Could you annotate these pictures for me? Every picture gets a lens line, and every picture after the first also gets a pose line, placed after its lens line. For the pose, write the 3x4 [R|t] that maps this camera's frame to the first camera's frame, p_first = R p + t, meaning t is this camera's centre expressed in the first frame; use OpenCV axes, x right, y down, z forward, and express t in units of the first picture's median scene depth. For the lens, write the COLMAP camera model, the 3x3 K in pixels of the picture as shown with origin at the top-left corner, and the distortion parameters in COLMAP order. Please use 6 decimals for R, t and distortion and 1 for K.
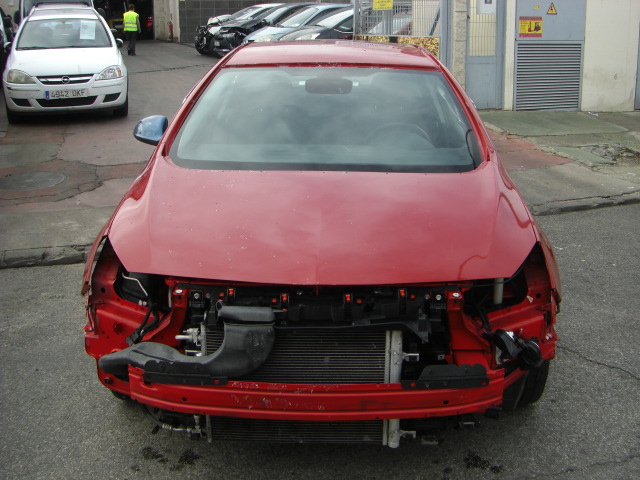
lens RADIAL K [[725.1, 0, 336.1], [0, 725.1, 209.0], [0, 0, 1]] dist [-0.207024, 0.221094]
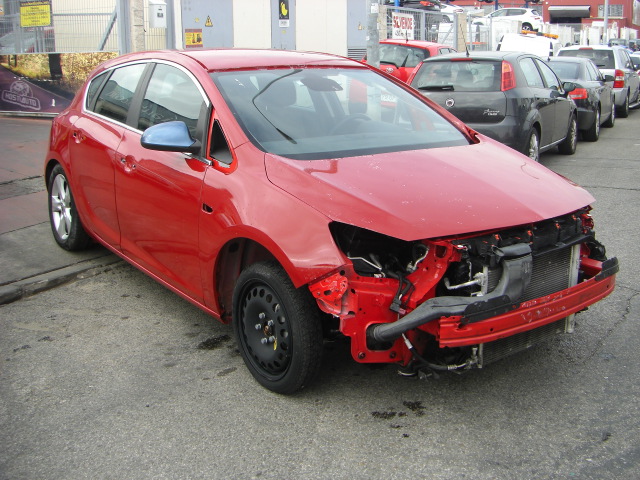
lens RADIAL K [[725.1, 0, 336.1], [0, 725.1, 209.0], [0, 0, 1]] dist [-0.207024, 0.221094]
pose [[0.786112, -0.141039, 0.601777, -1.102764], [0.154326, 0.987569, 0.029860, -0.014706], [-0.598507, 0.069396, 0.798106, 0.159151]]
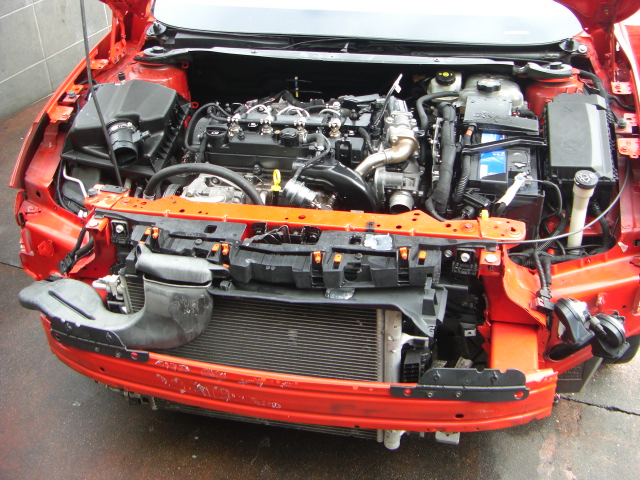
lens RADIAL K [[725.1, 0, 336.1], [0, 725.1, 209.0], [0, 0, 1]] dist [-0.207024, 0.221094]
pose [[0.980565, 0.064456, -0.185306, 0.147325], [-0.009439, 0.958899, 0.283590, -0.100804], [0.195969, -0.276329, 0.940871, 0.388942]]
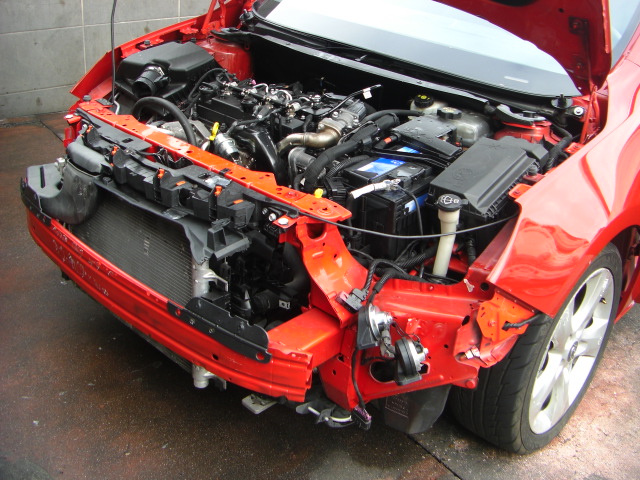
lens RADIAL K [[725.1, 0, 336.1], [0, 725.1, 209.0], [0, 0, 1]] dist [-0.207024, 0.221094]
pose [[0.754512, 0.322395, -0.571641, 0.583832], [-0.240275, 0.946248, 0.216526, -0.048092], [0.610721, -0.026021, 0.791418, 0.499494]]
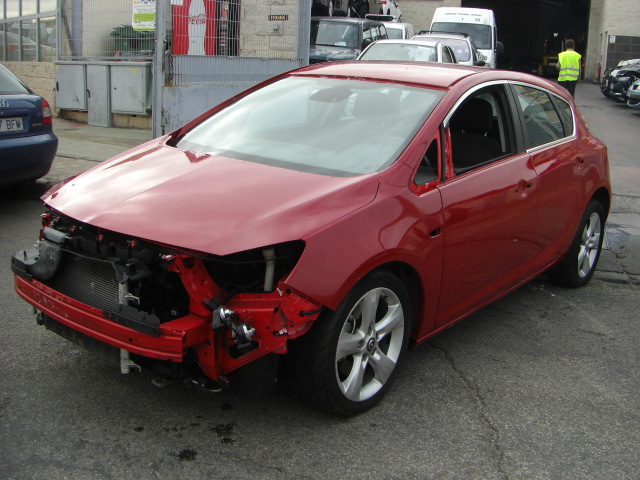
lens RADIAL K [[725.1, 0, 336.1], [0, 725.1, 209.0], [0, 0, 1]] dist [-0.207024, 0.221094]
pose [[0.792955, 0.163721, -0.586871, 1.050248], [-0.196053, 0.980555, 0.008650, -0.019106], [0.576876, 0.108199, 0.809634, 0.210141]]
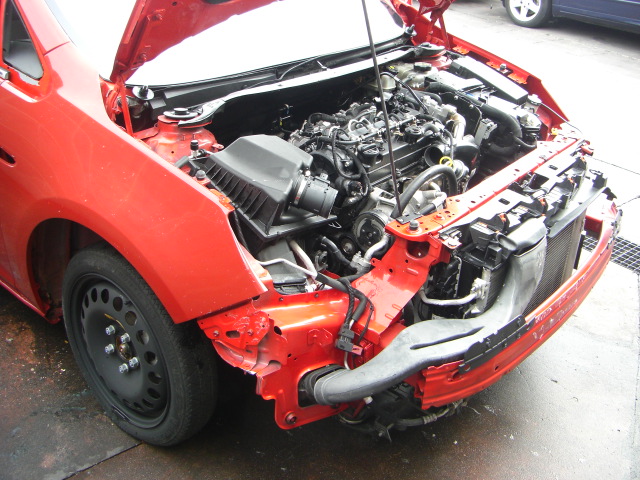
lens RADIAL K [[708.3, 0, 320.0], [0, 708.3, 240.0], [0, 0, 1]] dist [-0.008426, -0.834820]
pose [[0.633828, -0.351110, 0.689190, -0.790906], [0.148247, 0.929659, 0.337279, -0.144579], [-0.759134, -0.111607, 0.641295, 0.651325]]
